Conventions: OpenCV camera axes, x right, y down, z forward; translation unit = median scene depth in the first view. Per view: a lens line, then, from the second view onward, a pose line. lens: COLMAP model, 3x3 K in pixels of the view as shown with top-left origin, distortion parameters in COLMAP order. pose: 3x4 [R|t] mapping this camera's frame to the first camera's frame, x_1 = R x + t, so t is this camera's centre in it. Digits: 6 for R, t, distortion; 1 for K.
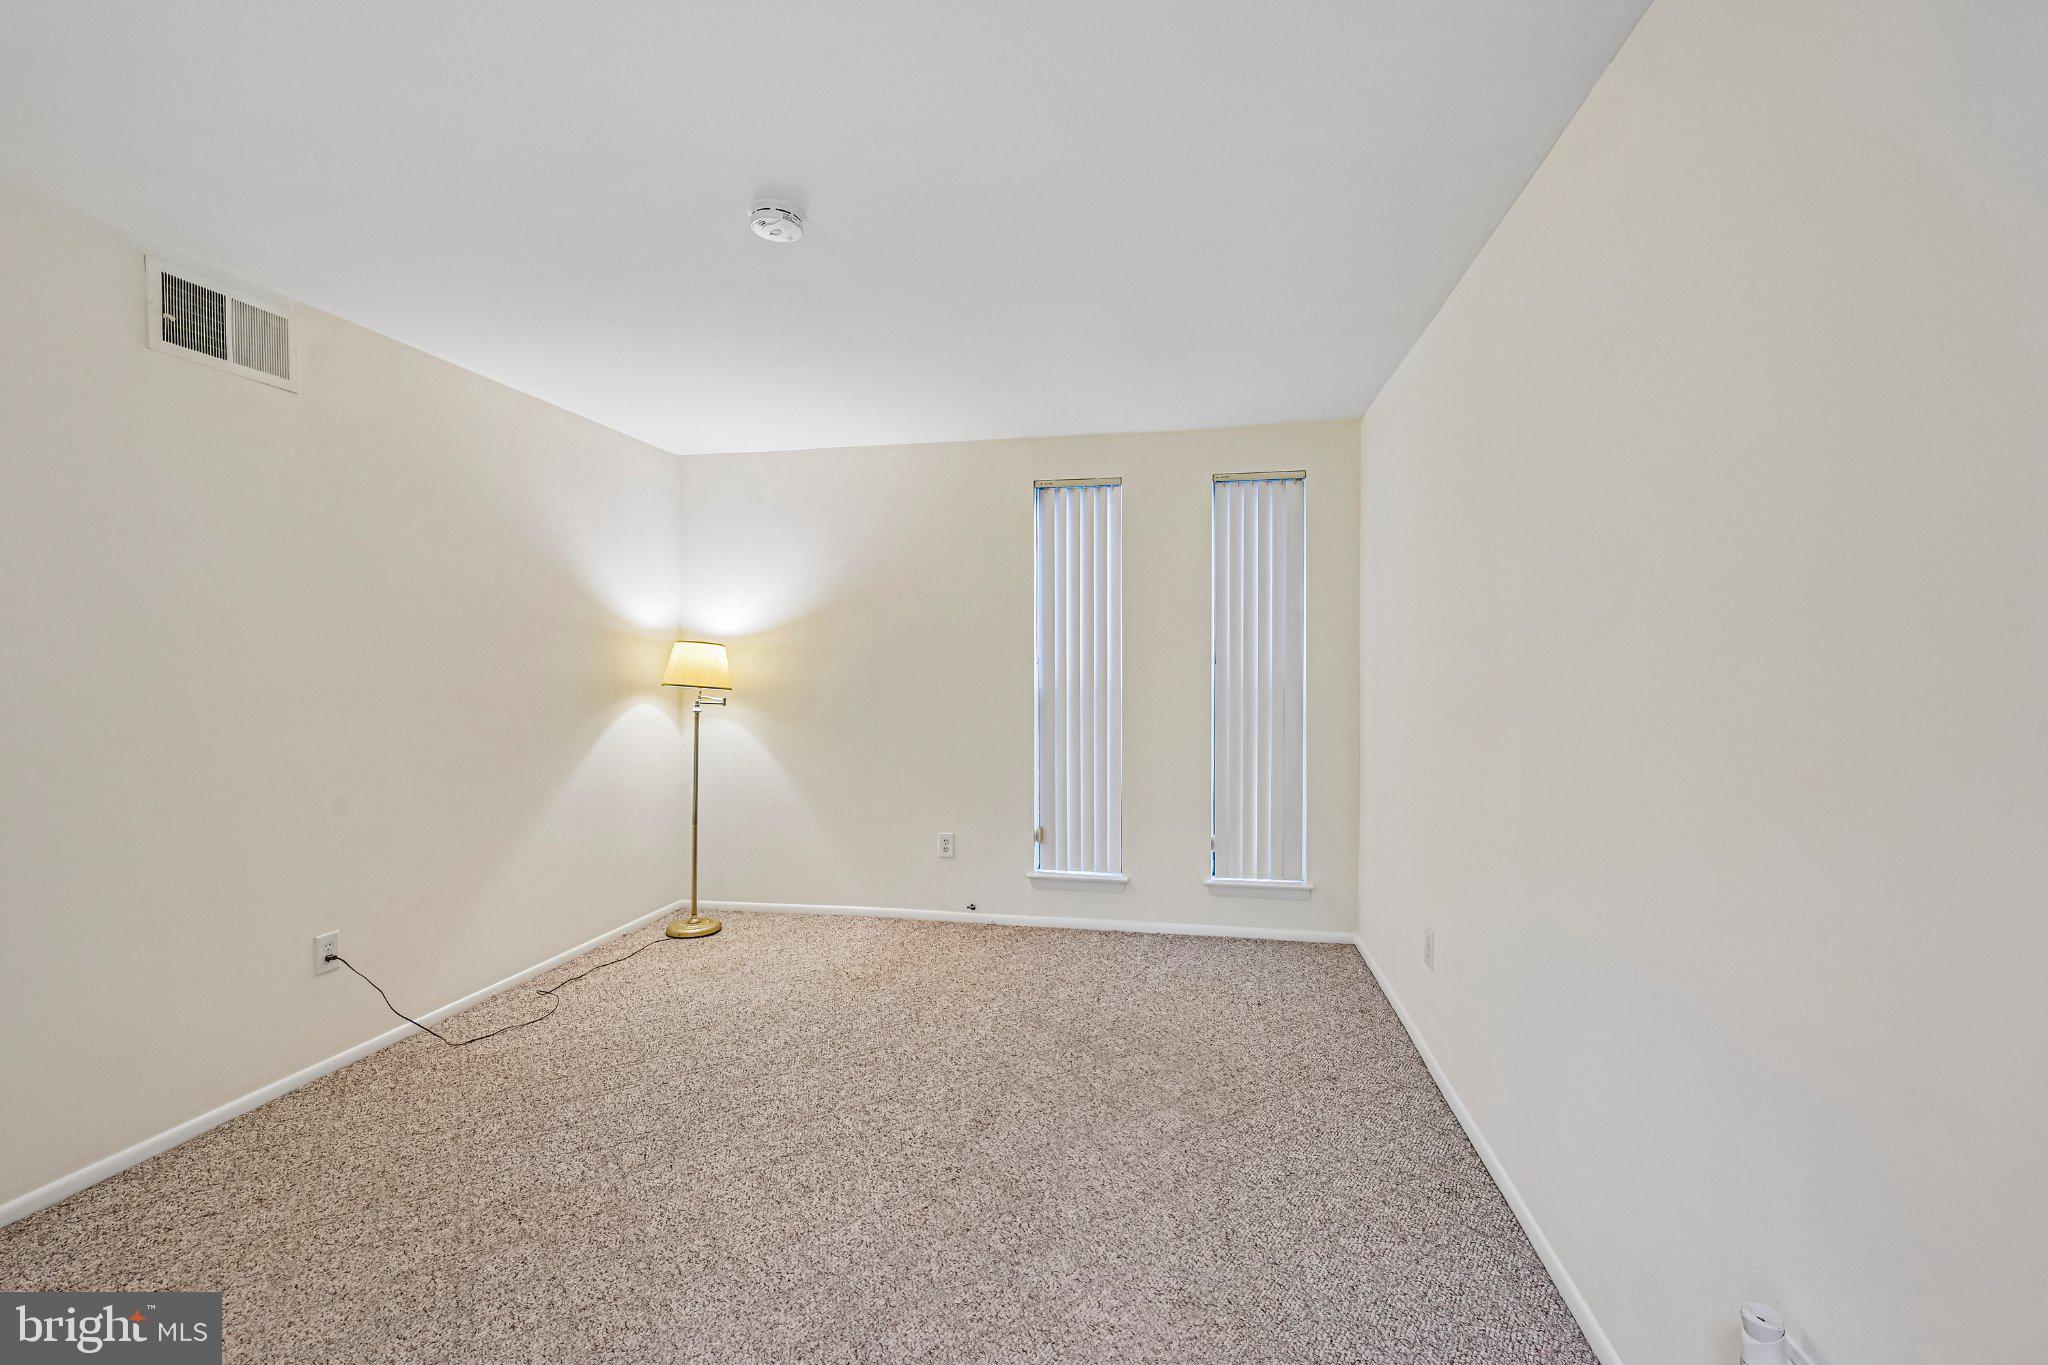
lens RADIAL K [[889.7, 0, 1037.5], [0, 889.7, 680.8], [0, 0, 1]] dist [0.000172, 0.000135]
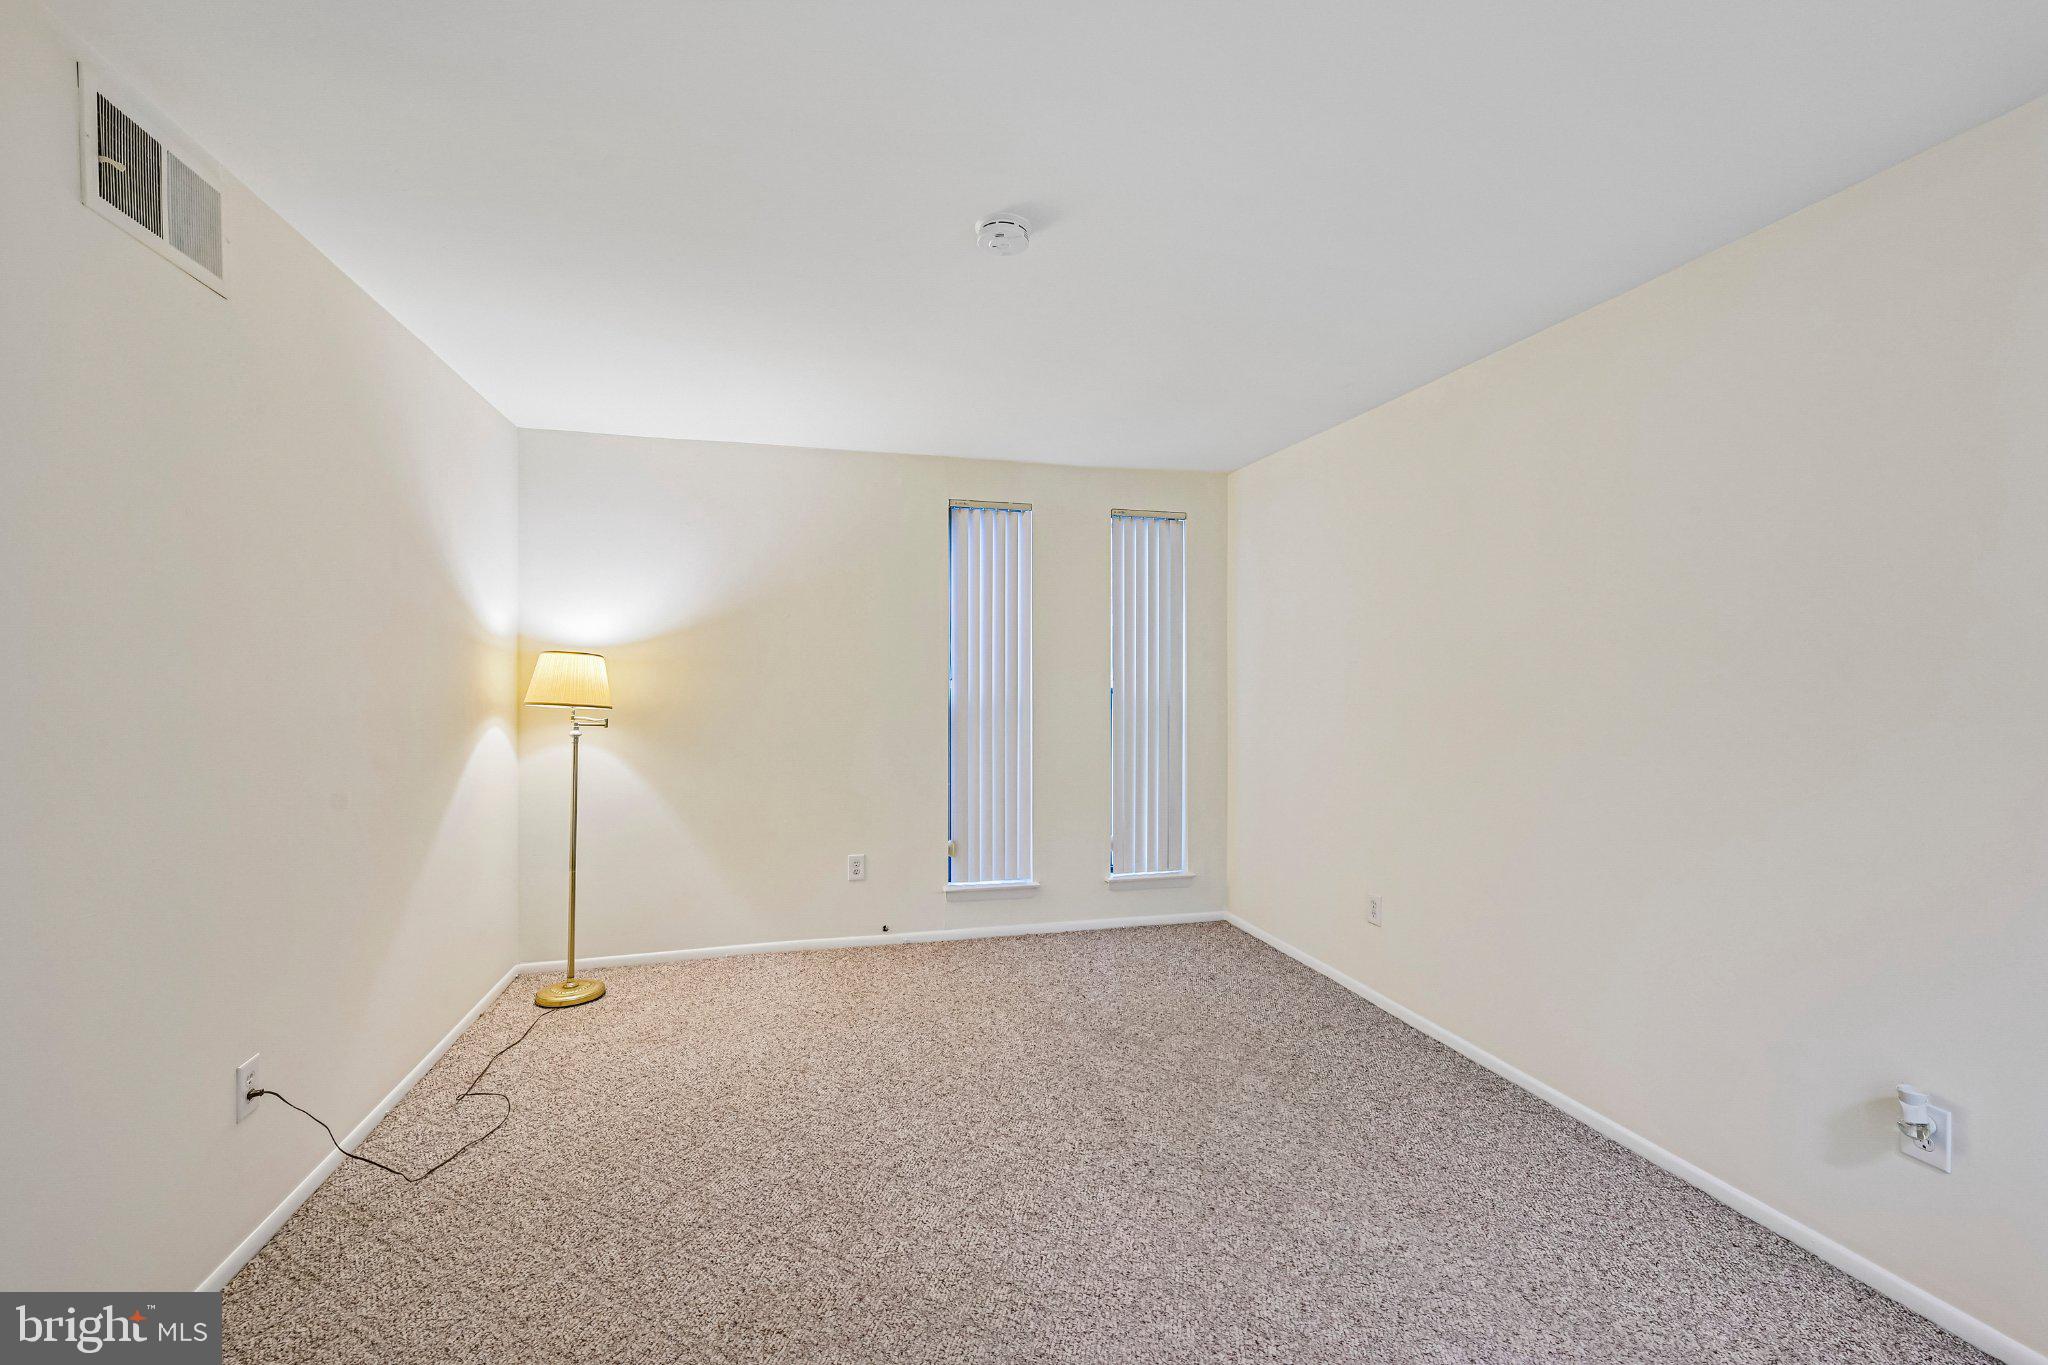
lens RADIAL K [[881.1, 0, 1026.1], [0, 881.1, 677.2], [0, 0, 1]] dist [0.011336, 0.000455]
pose [[0.903142, 0.003372, 0.429329, -0.368957], [0.004396, 0.999844, -0.017102, -0.004346], [-0.429320, 0.017333, 0.902986, 0.058595]]
